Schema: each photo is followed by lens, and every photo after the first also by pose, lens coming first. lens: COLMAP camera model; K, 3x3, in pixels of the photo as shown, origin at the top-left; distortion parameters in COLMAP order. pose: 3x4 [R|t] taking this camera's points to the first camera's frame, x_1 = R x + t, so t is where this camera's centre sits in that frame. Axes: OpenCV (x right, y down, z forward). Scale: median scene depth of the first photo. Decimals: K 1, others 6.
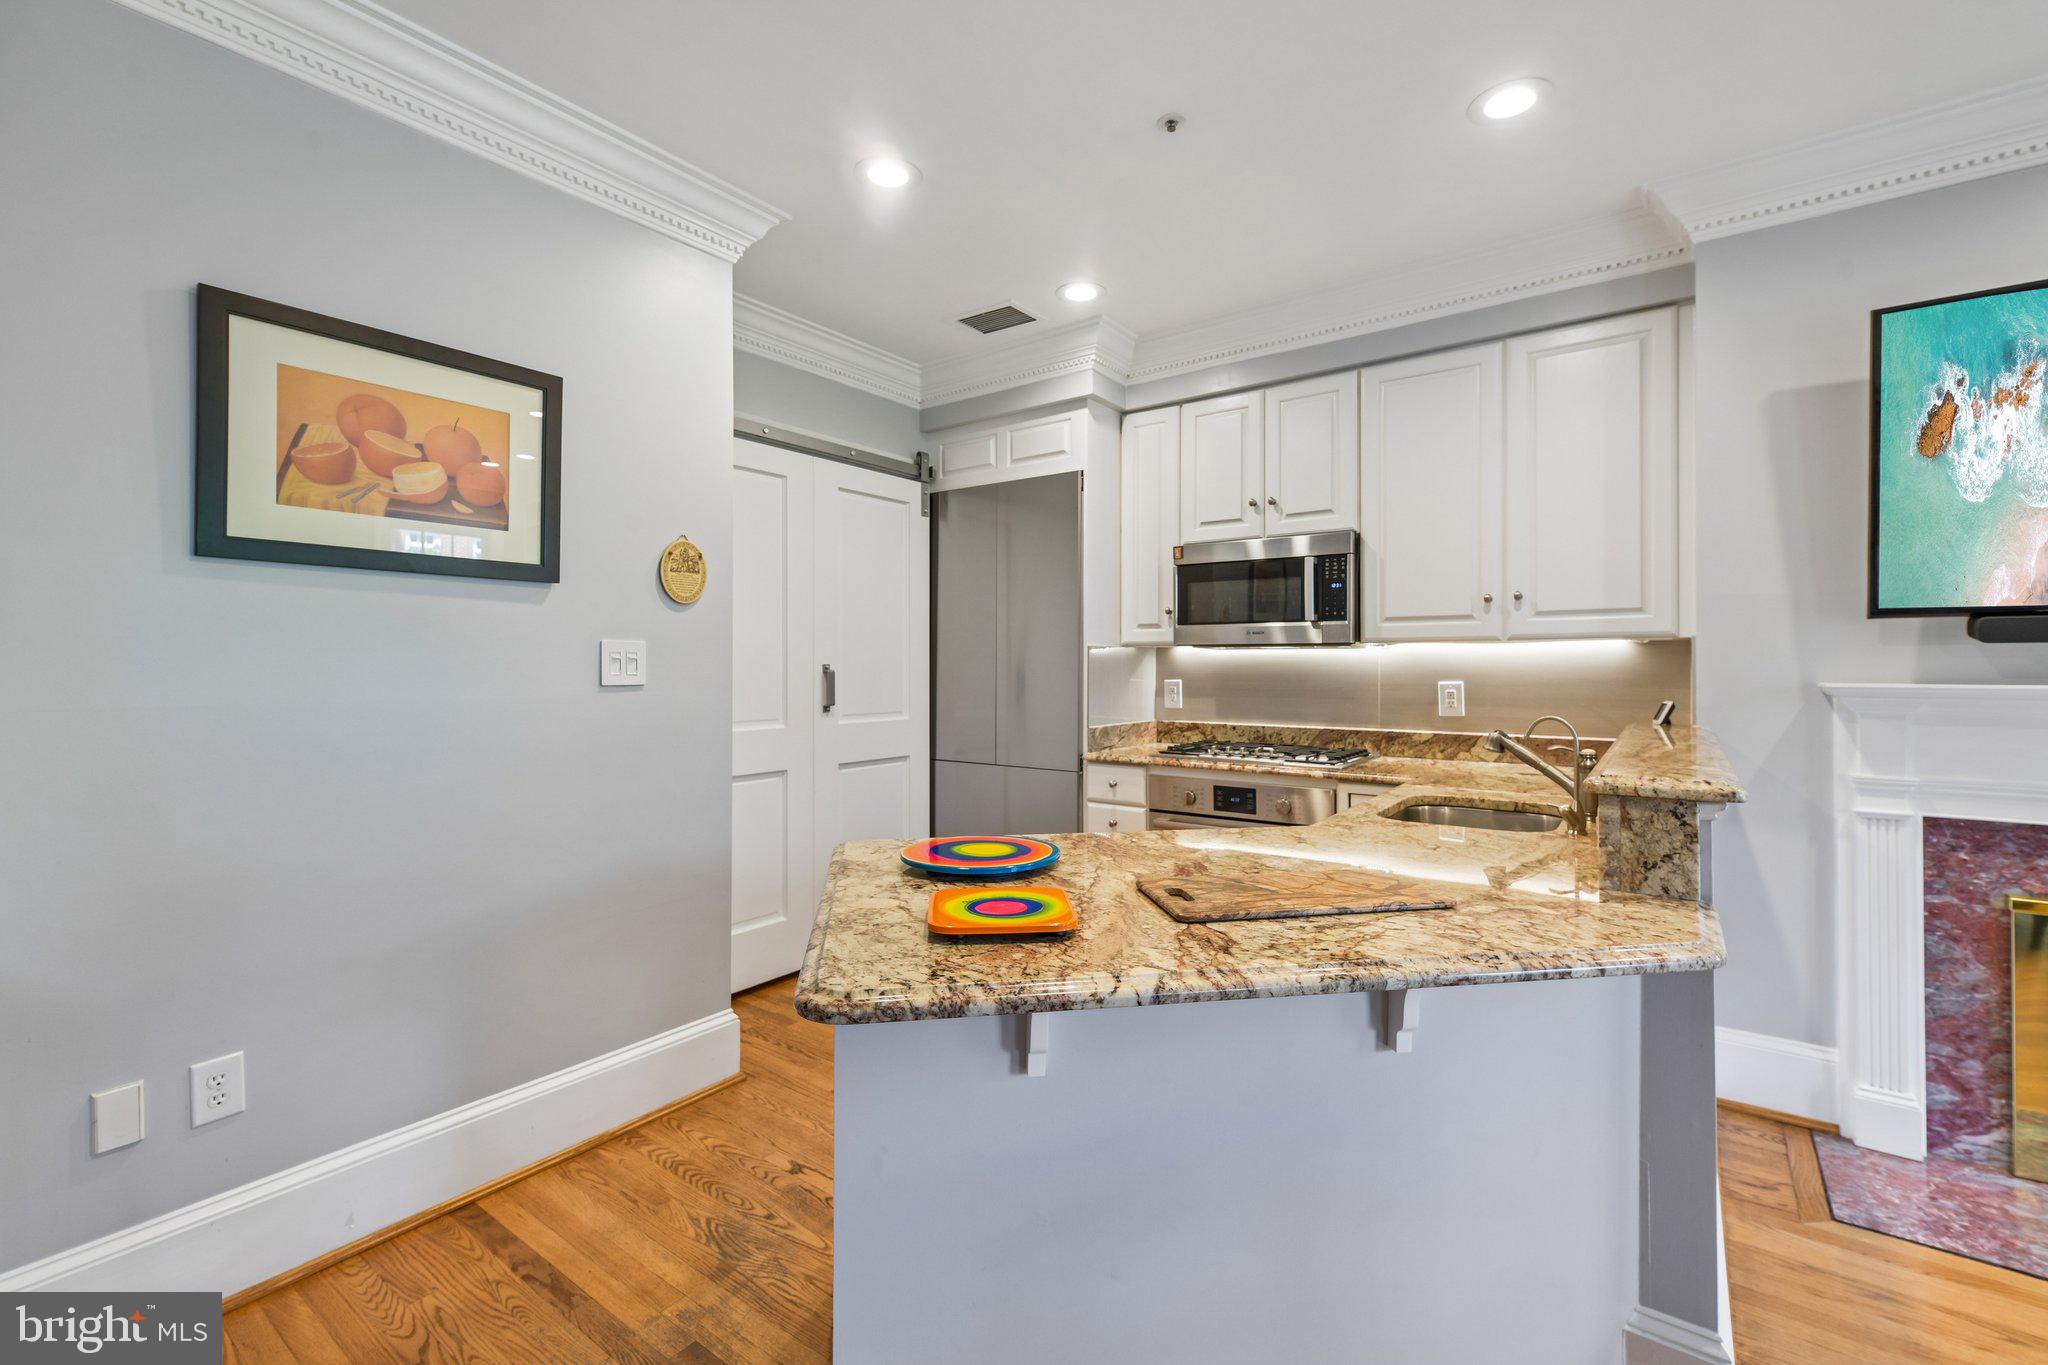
lens RADIAL K [[876.1, 0, 1036.5], [0, 876.1, 661.3], [0, 0, 1]] dist [0.015956, -0.003652]
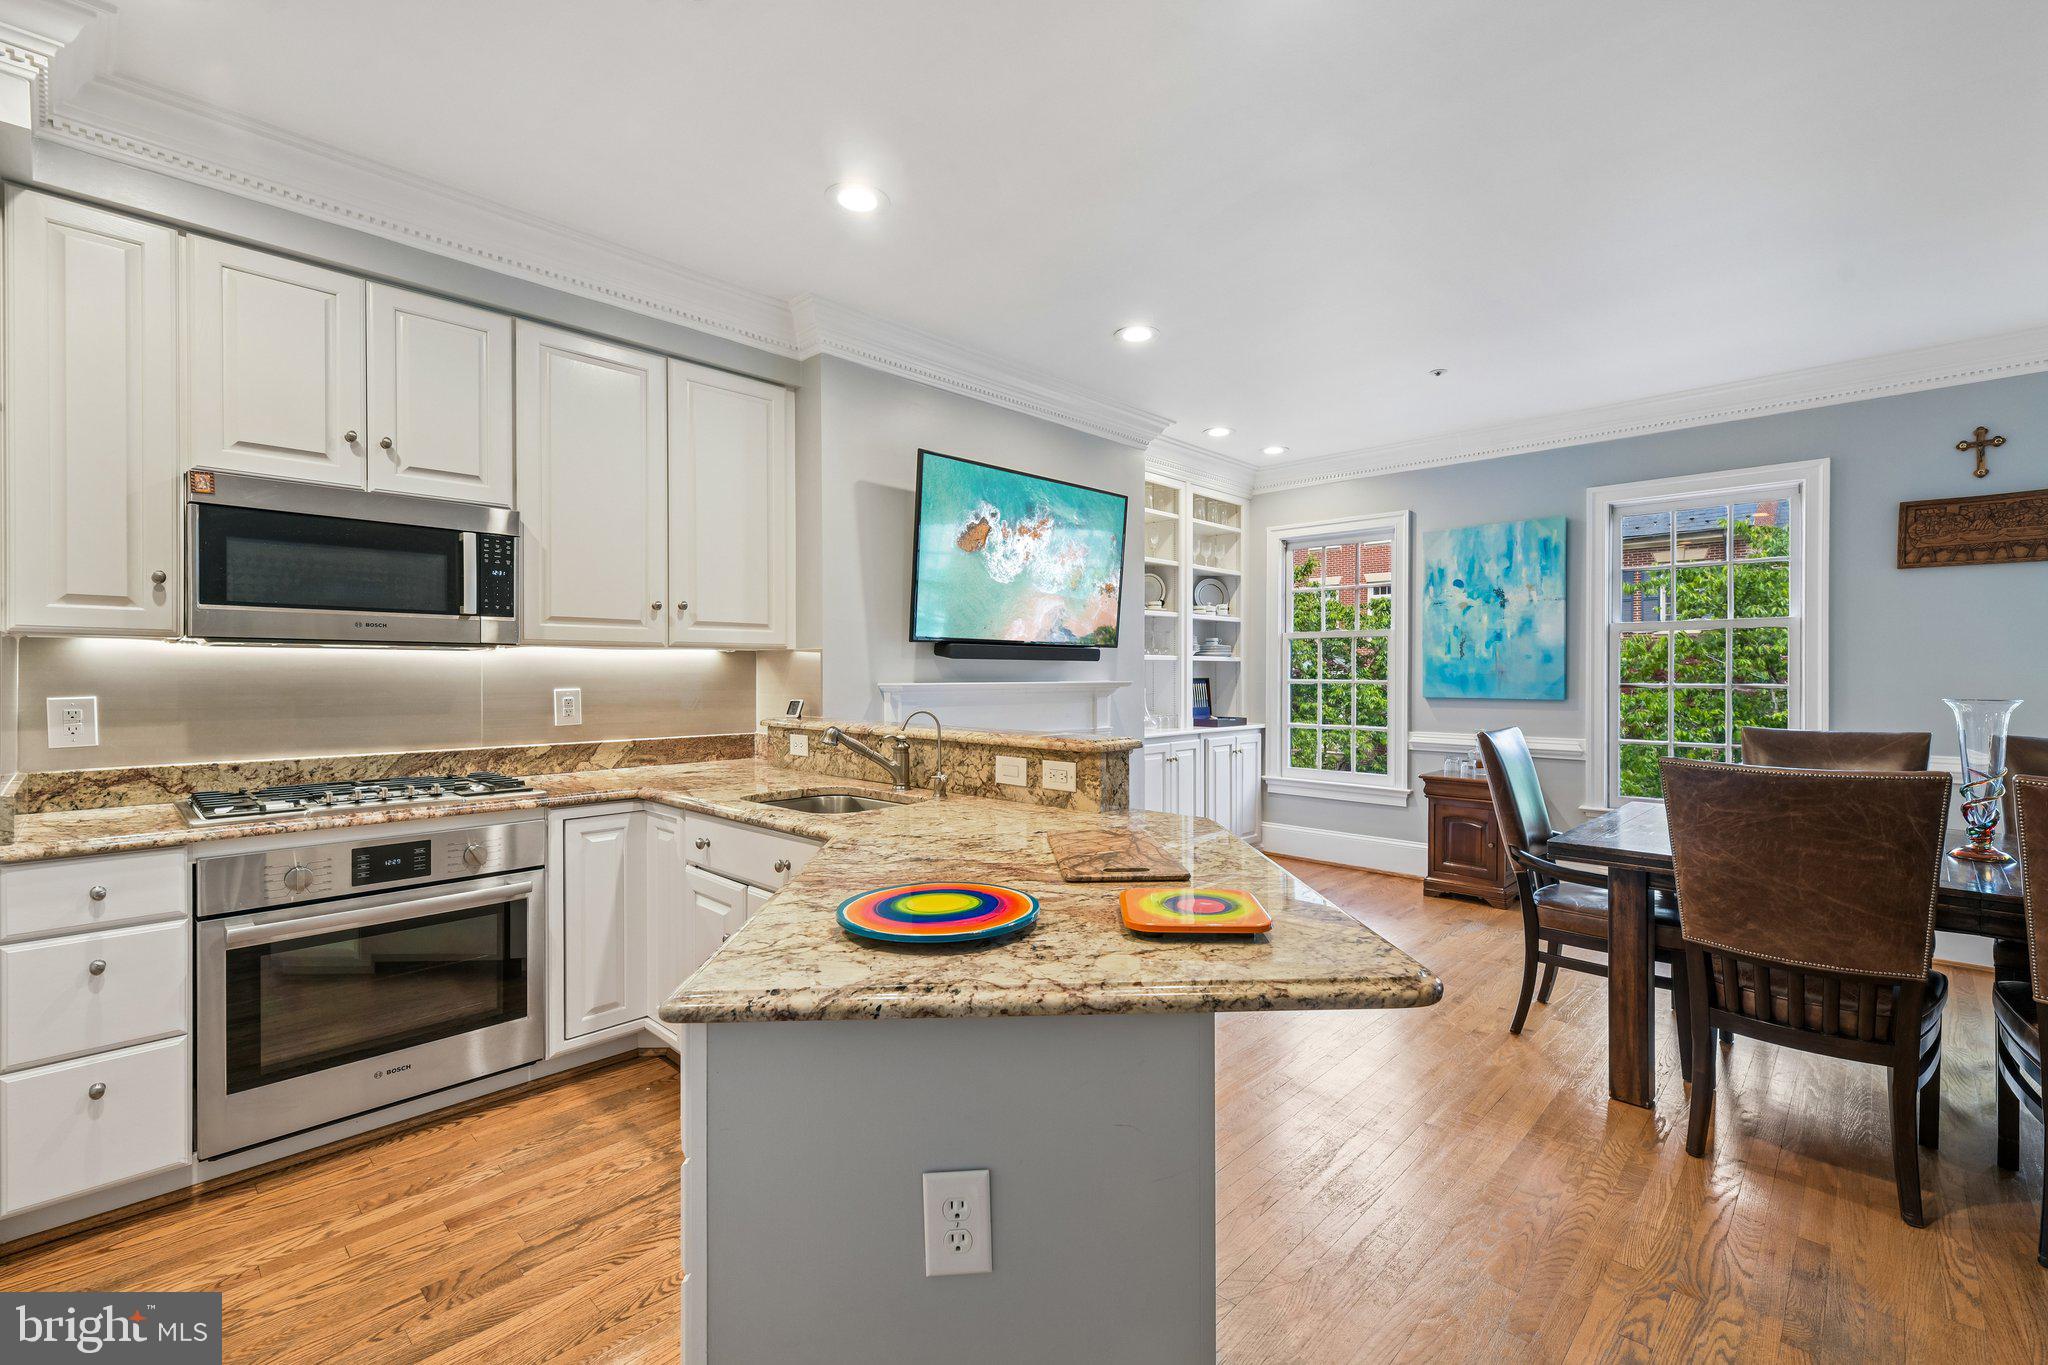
lens RADIAL K [[876.1, 0, 1031.2], [0, 876.1, 676.9], [0, 0, 1]] dist [0.015956, -0.003652]
pose [[0.137726, -0.006126, 0.990451, -0.511776], [-0.004029, 0.999969, 0.006745, 0.003418], [-0.990462, -0.004919, 0.137697, 0.504184]]
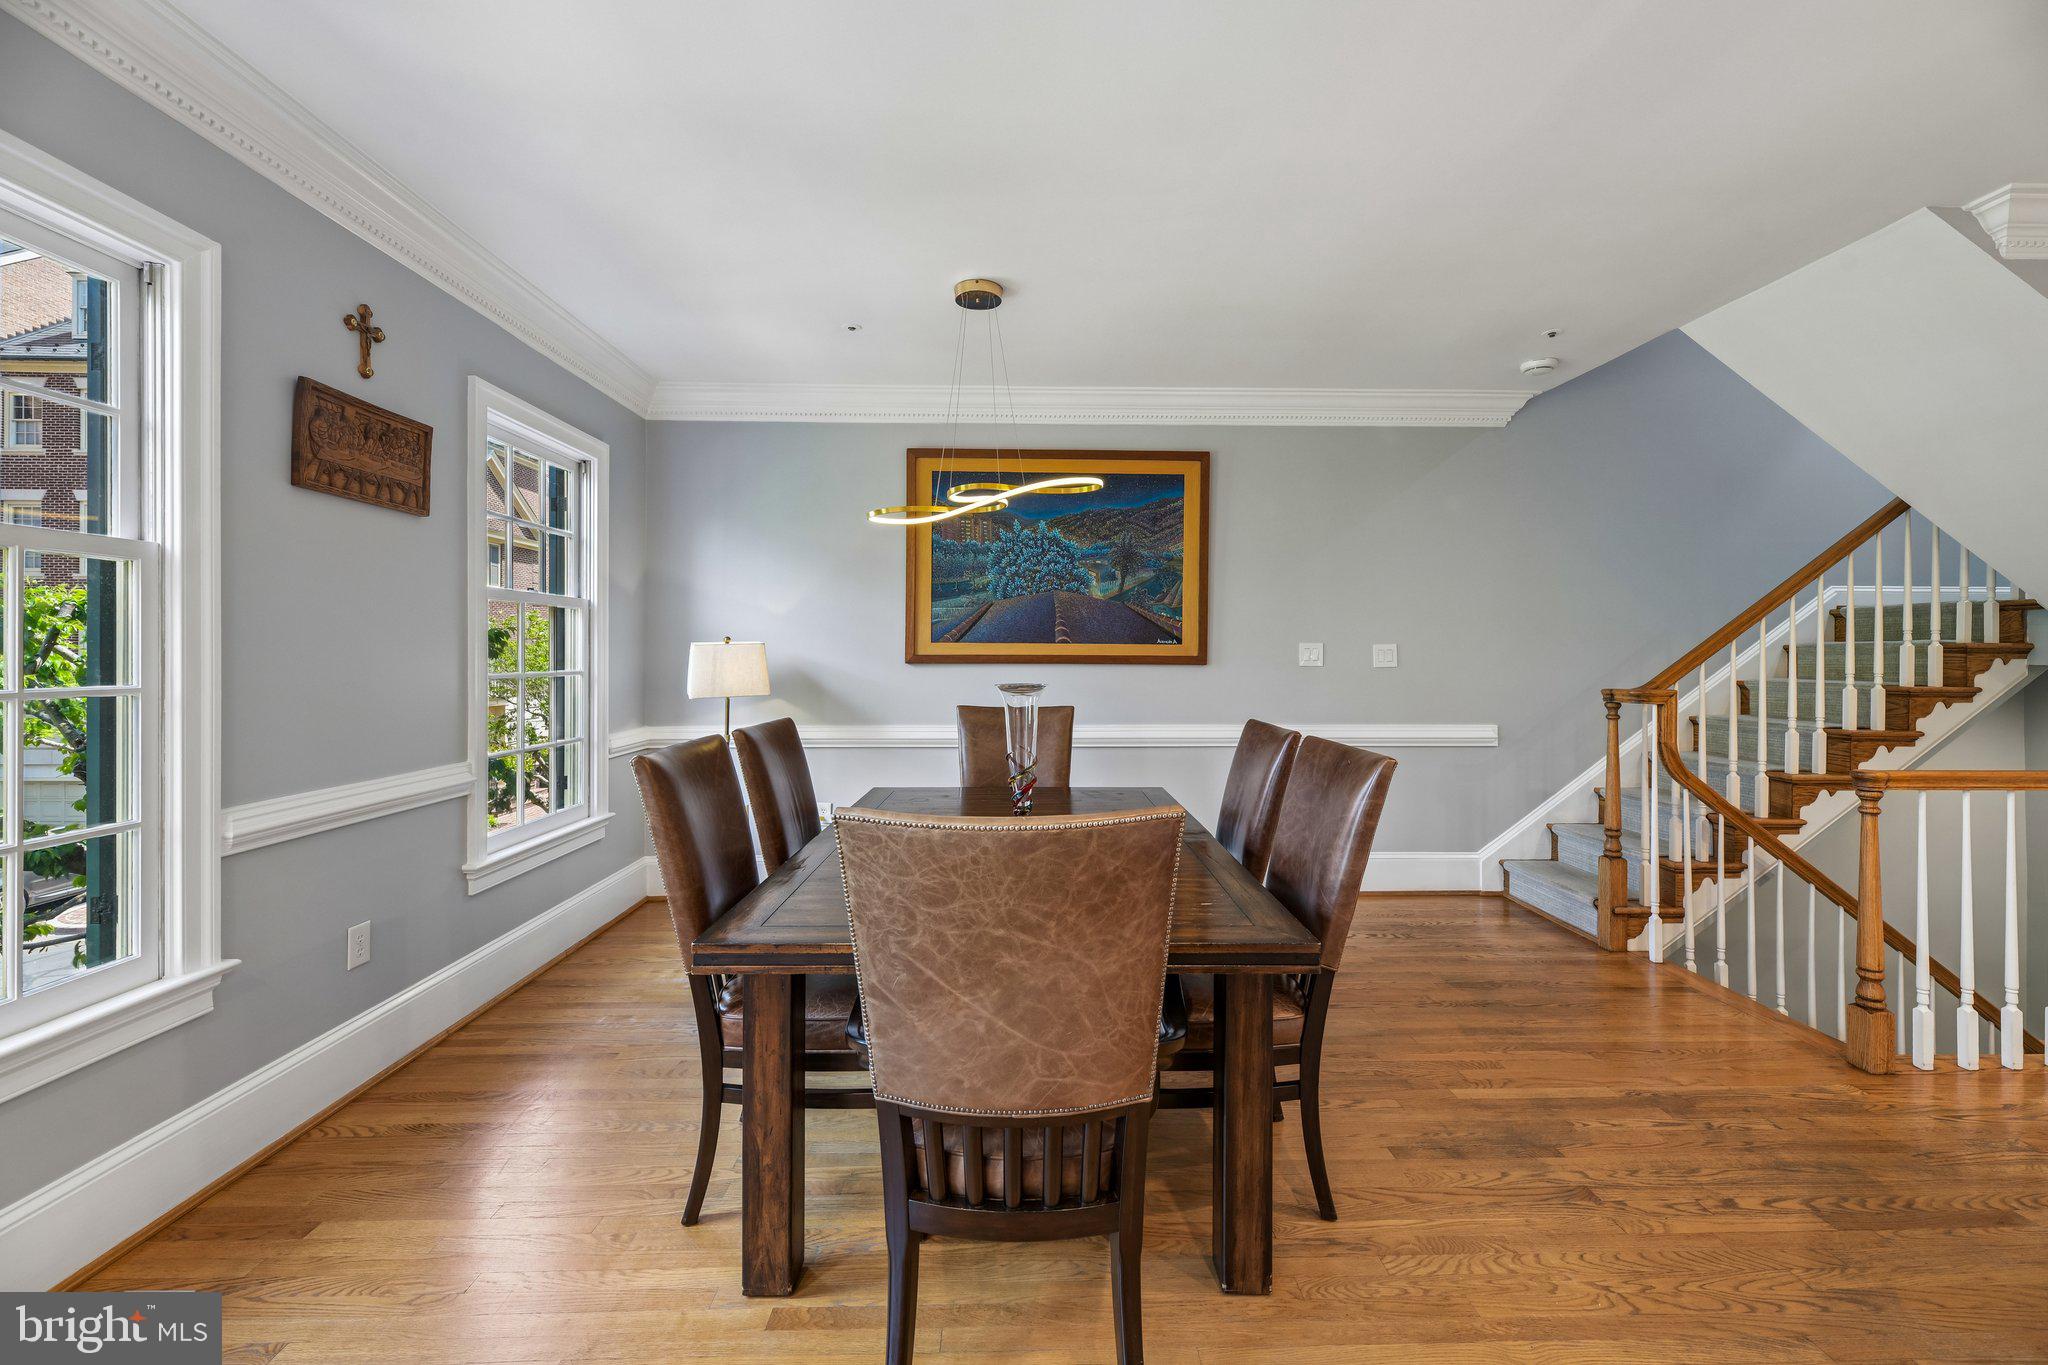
lens RADIAL K [[830.6, 0, 1039.4], [0, 830.6, 649.2], [0, 0, 1]] dist [0.013565, -0.004016]
pose [[-0.792109, -0.008014, -0.610327, 1.100697], [0.000902, 0.999897, -0.014300, 0.003973], [0.610379, -0.011878, -0.792020, 0.391099]]
